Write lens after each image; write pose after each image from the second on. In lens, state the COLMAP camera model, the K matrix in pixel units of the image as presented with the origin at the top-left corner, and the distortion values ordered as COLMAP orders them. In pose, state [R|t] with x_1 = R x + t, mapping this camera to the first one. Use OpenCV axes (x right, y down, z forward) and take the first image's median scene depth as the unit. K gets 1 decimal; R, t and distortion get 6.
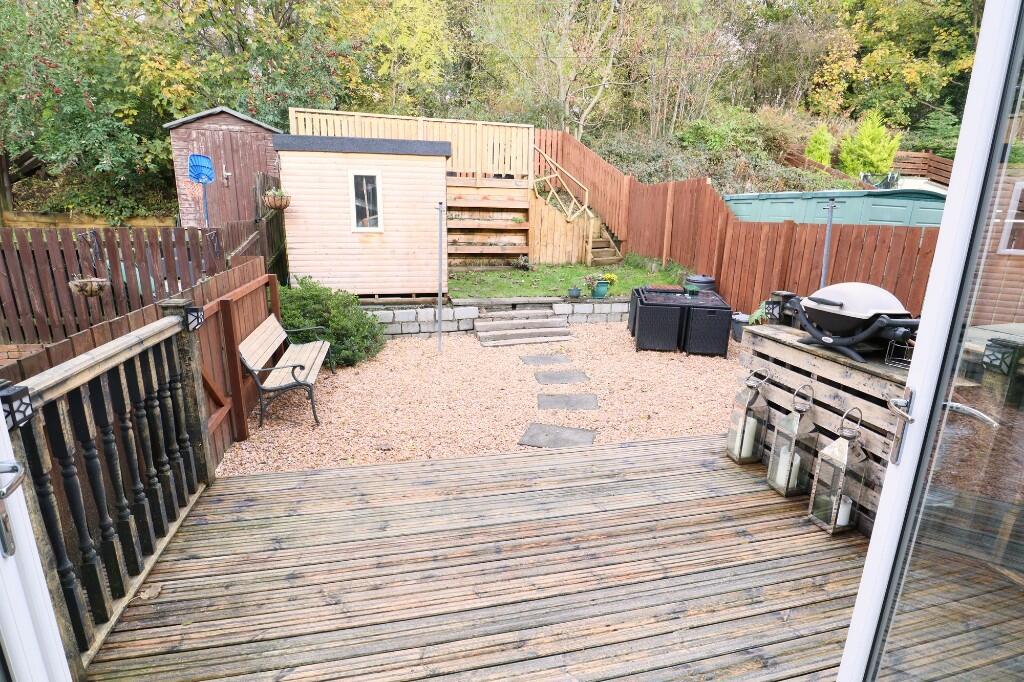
lens RADIAL K [[515.9, 0, 519.0], [0, 515.9, 354.4], [0, 0, 1]] dist [-0.048249, 0.016481]
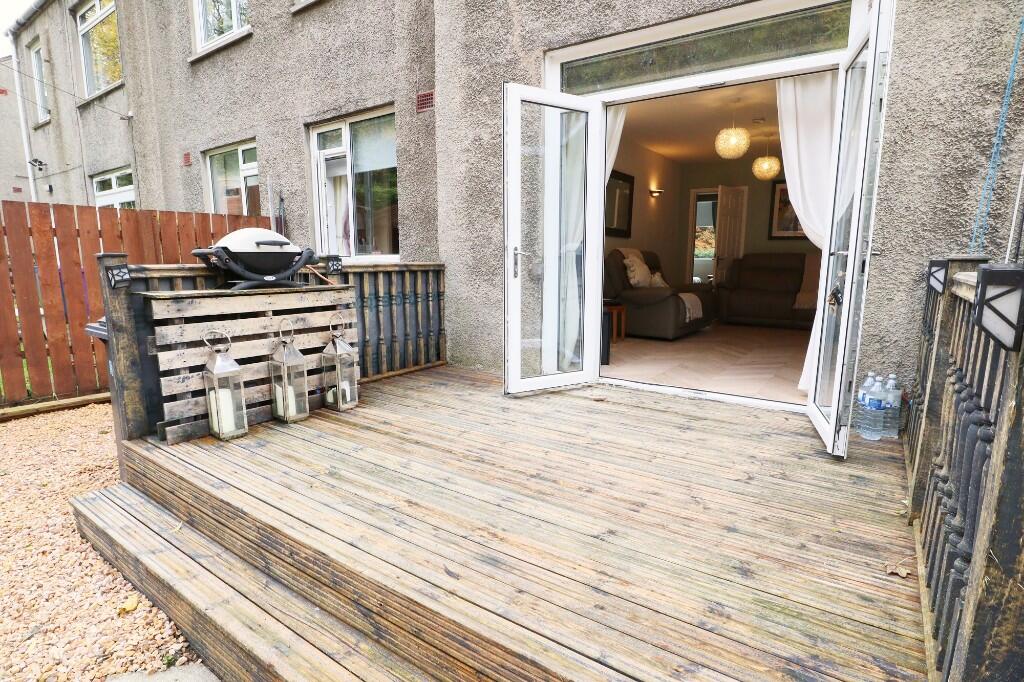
lens RADIAL K [[515.9, 0, 519.0], [0, 515.9, 354.4], [0, 0, 1]] dist [-0.048249, 0.016481]
pose [[-0.665842, -0.160110, 0.728711, -0.669607], [0.180057, 0.913350, 0.365201, -0.203835], [-0.724040, 0.374376, -0.579318, 1.394553]]
